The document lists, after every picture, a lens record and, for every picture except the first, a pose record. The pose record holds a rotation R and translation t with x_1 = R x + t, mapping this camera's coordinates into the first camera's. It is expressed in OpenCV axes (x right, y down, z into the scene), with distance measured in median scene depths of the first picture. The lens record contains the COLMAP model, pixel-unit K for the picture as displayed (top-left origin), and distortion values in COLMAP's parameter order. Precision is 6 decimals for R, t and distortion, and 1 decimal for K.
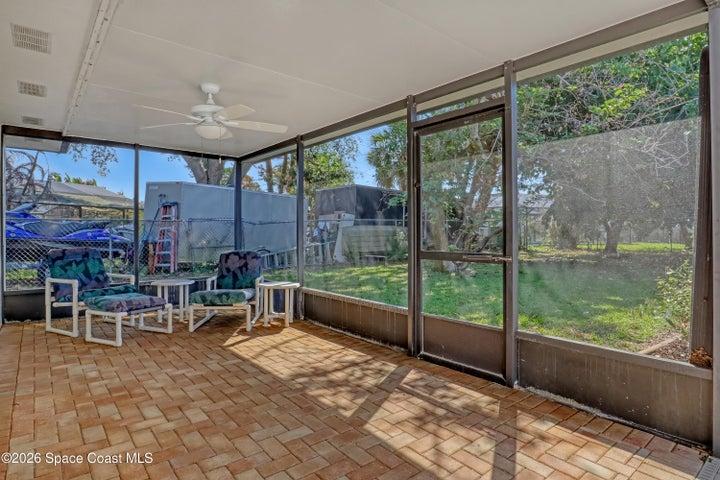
lens RADIAL K [[372.2, 0, 361.6], [0, 372.2, 233.1], [0, 0, 1]] dist [-0.032776, 0.001385]
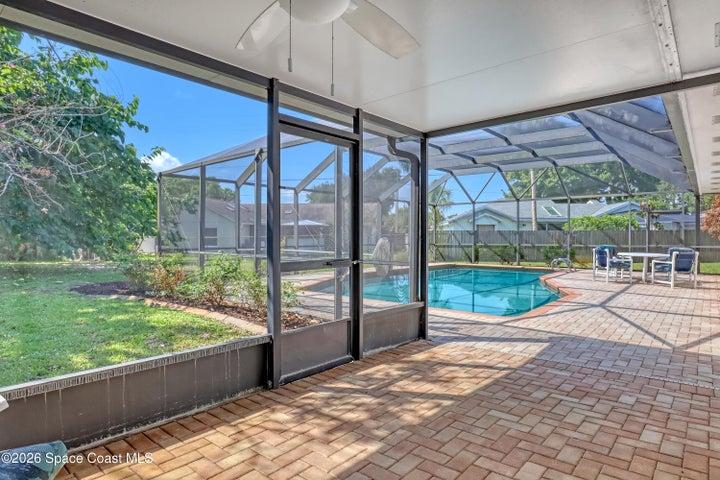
lens RADIAL K [[390.5, 0, 360.0], [0, 390.5, 240.0], [0, 0, 1]] dist [-0.029441, 0.000209]
pose [[-0.104997, -0.001424, 0.994471, -0.956695], [0.005367, 0.999984, 0.001999, -0.006008], [-0.994458, 0.005547, -0.104988, 1.122695]]
